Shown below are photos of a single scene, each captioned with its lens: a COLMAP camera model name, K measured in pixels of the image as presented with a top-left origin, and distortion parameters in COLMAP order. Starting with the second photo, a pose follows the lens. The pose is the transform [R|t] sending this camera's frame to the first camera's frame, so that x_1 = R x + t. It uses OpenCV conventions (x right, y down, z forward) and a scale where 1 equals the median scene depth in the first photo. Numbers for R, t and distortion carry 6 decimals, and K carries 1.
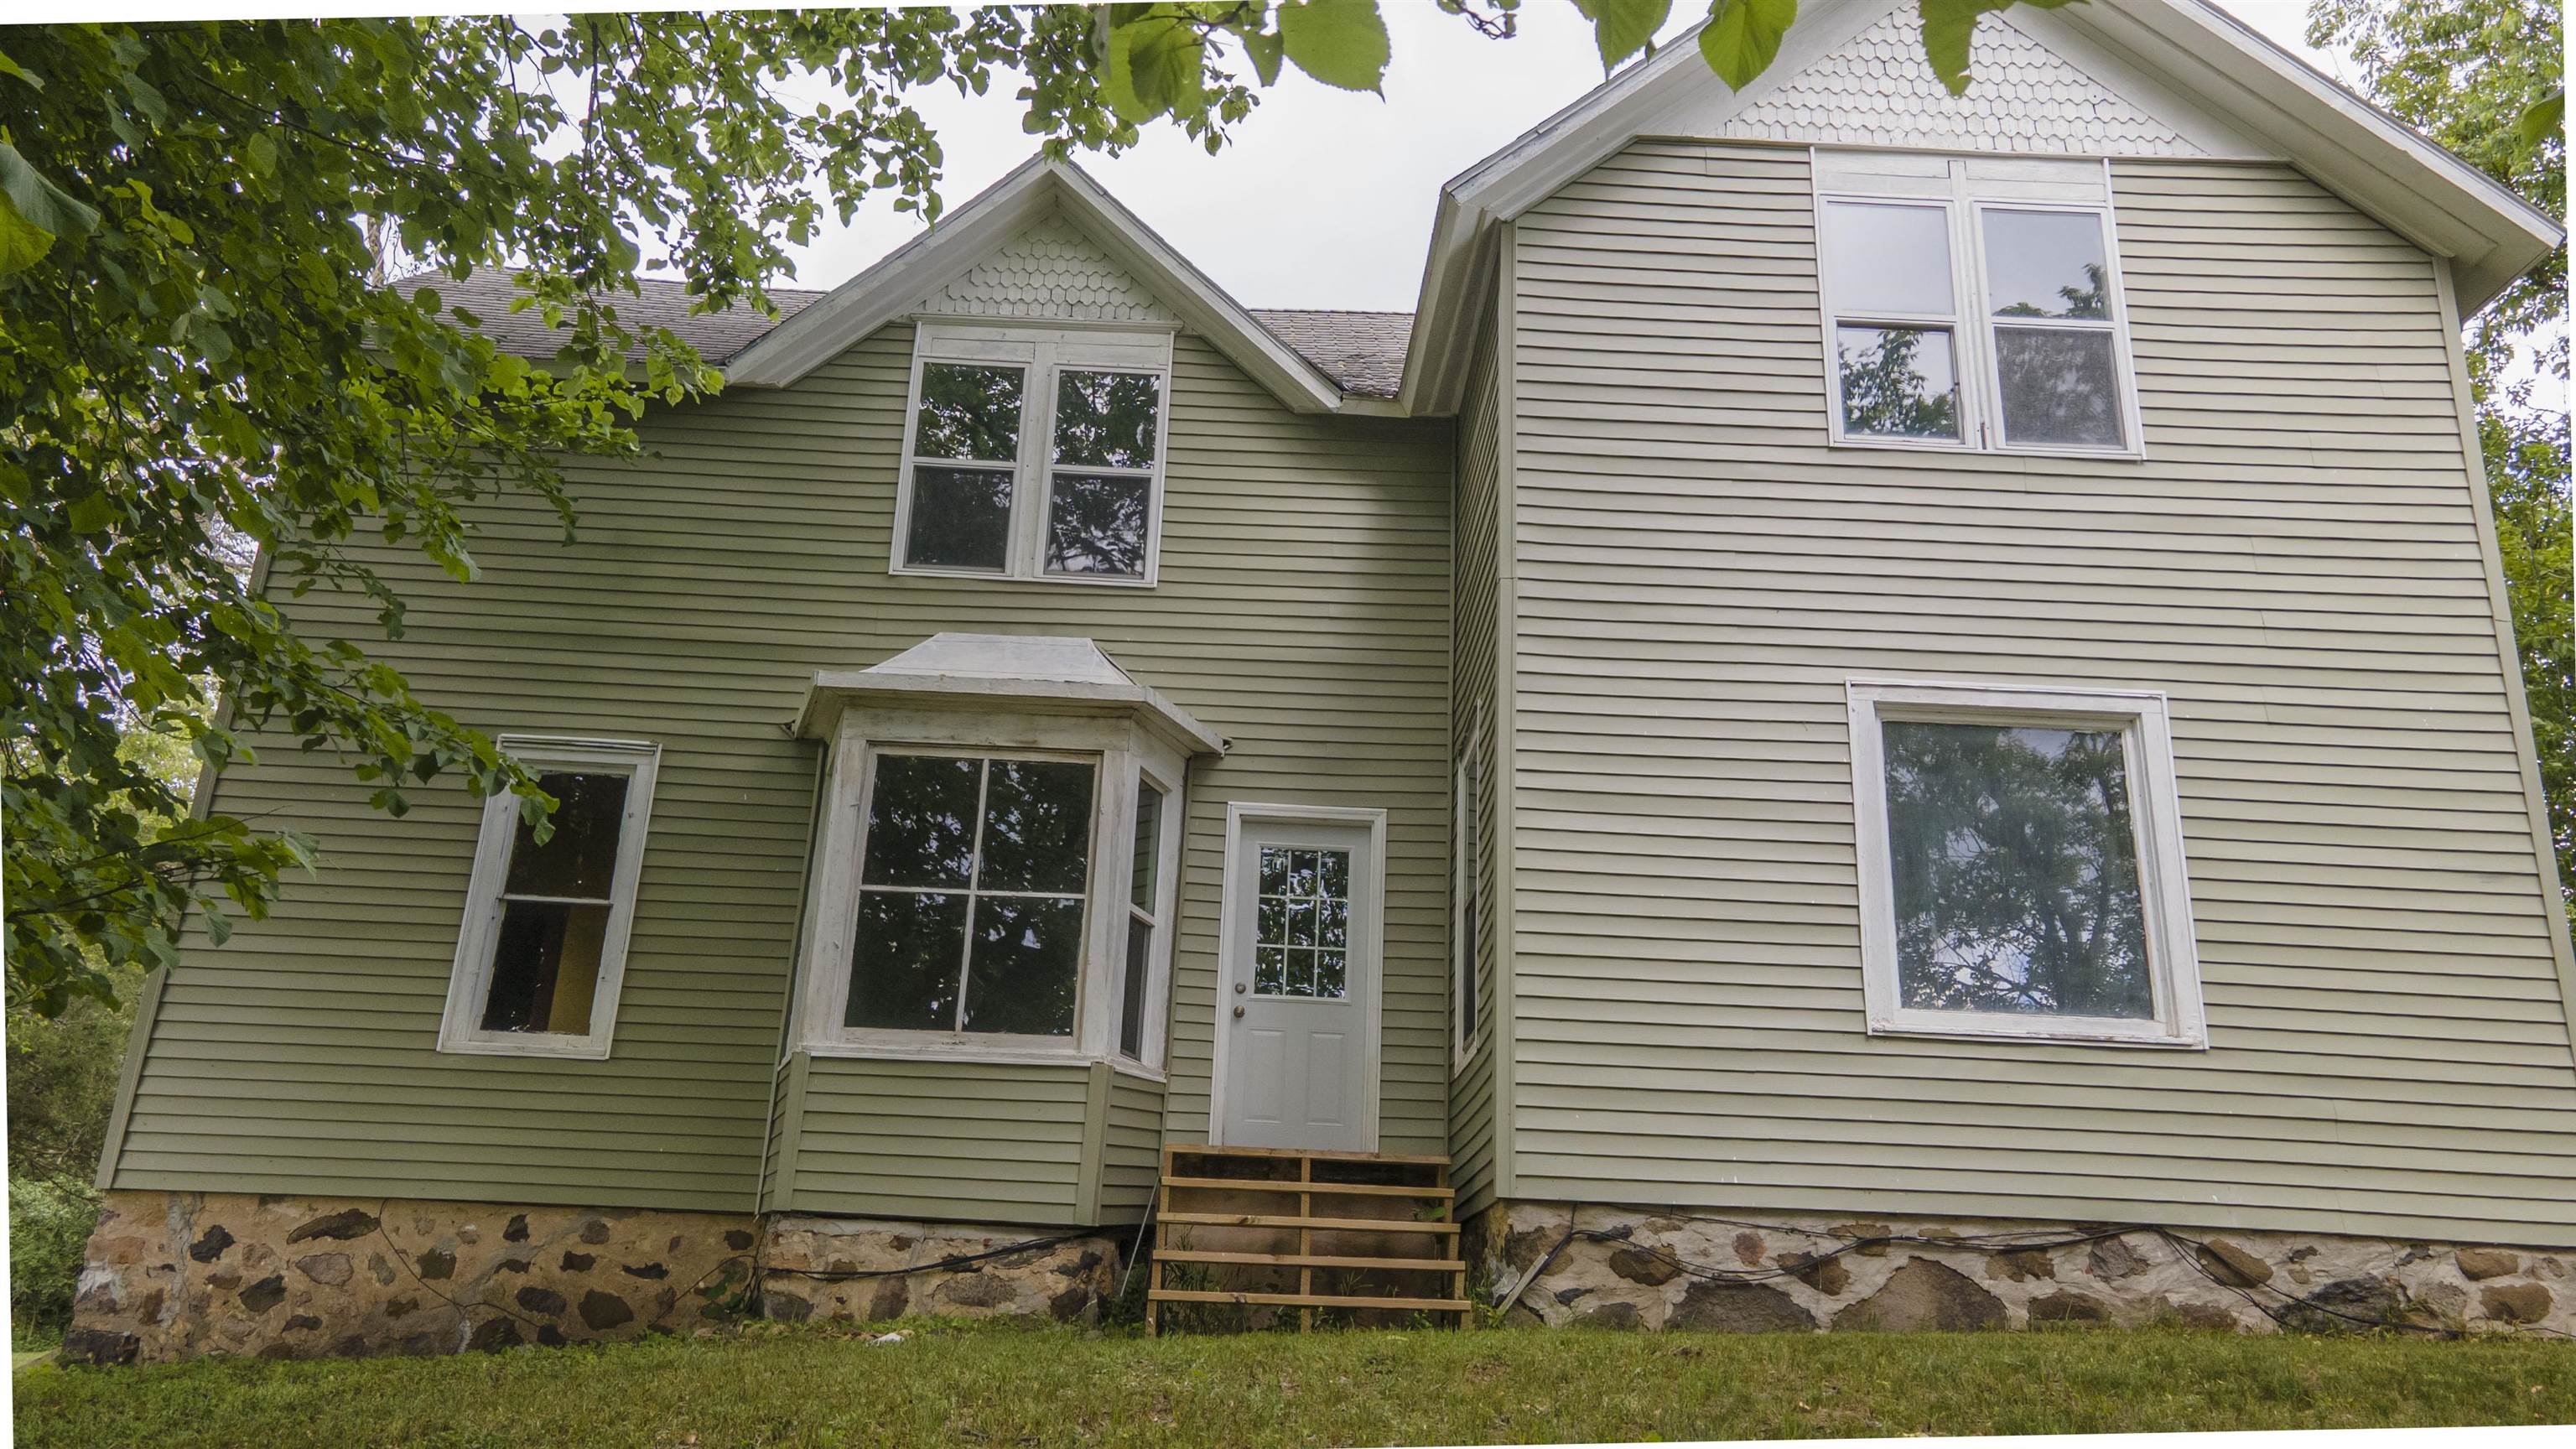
lens RADIAL K [[1833.8, 0, 1288.0], [0, 1833.8, 724.5], [0, 0, 1]] dist [-0.025410, 0.085797]
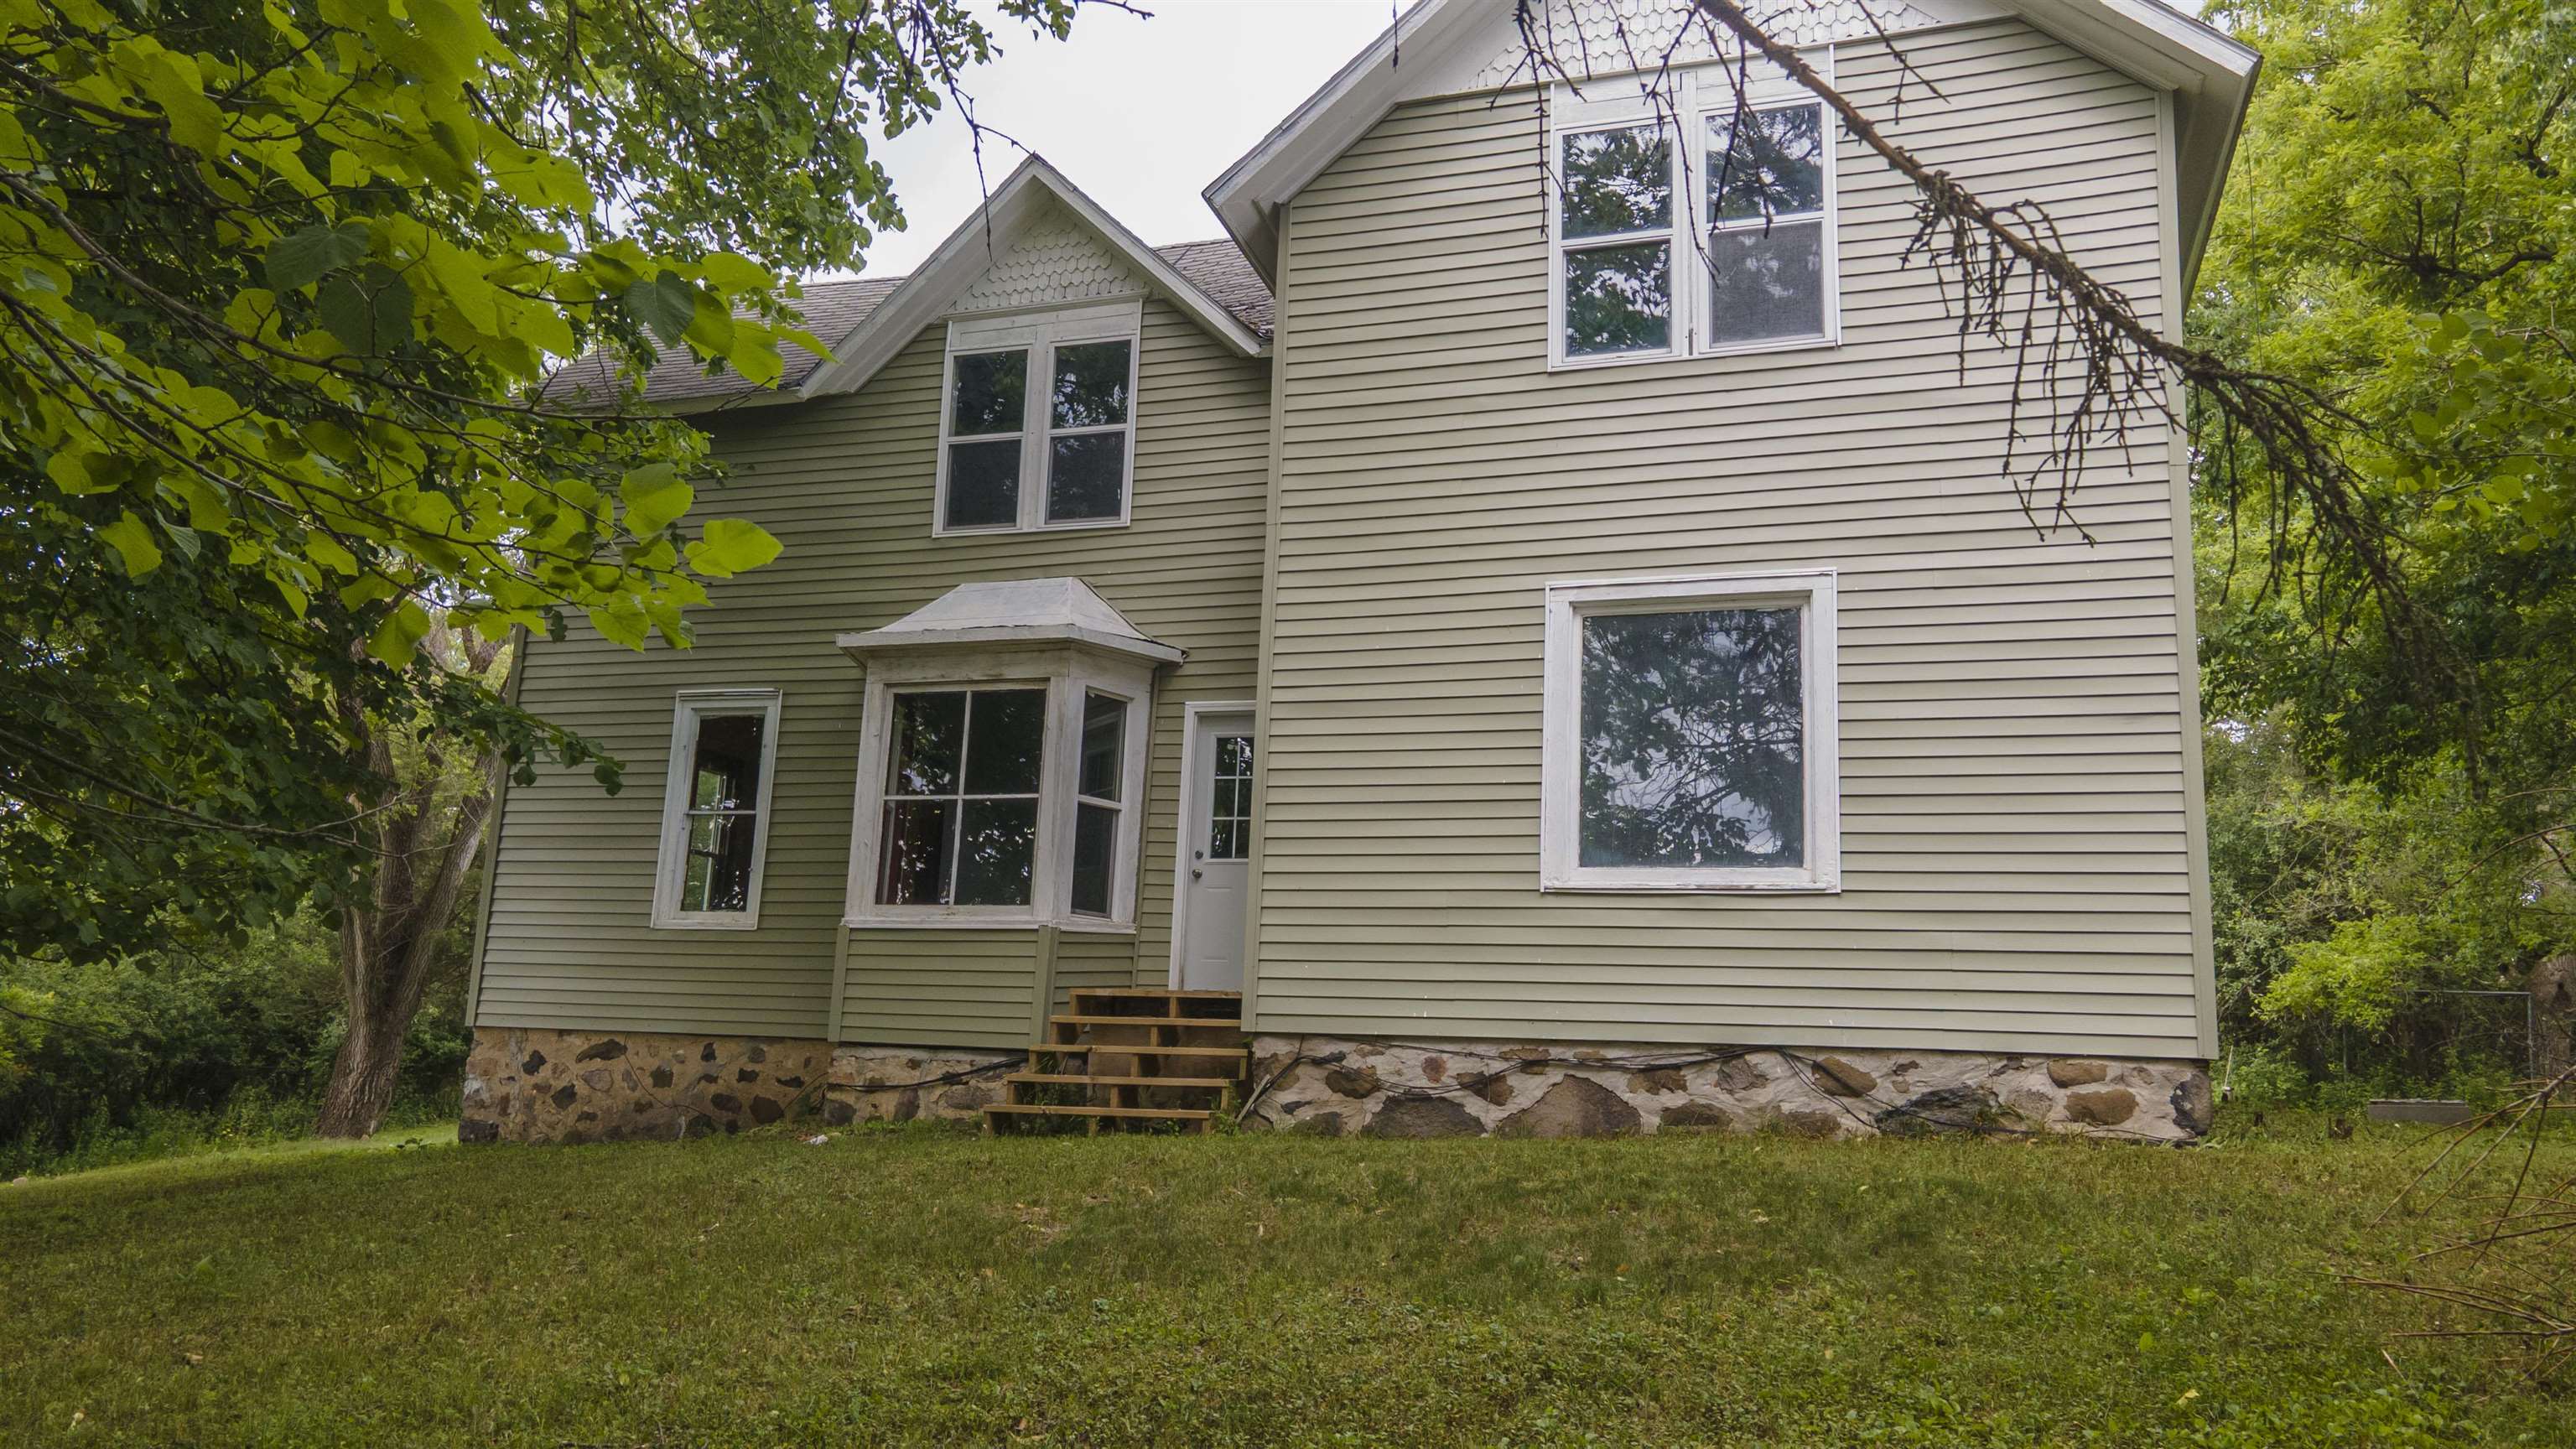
lens RADIAL K [[1833.8, 0, 1288.0], [0, 1833.8, 724.5], [0, 0, 1]] dist [-0.025410, 0.085797]
pose [[0.941750, -0.068433, -0.329277, 0.500197], [0.106858, 0.989230, 0.100031, -0.066388], [0.318886, -0.129390, 0.938920, -0.137201]]
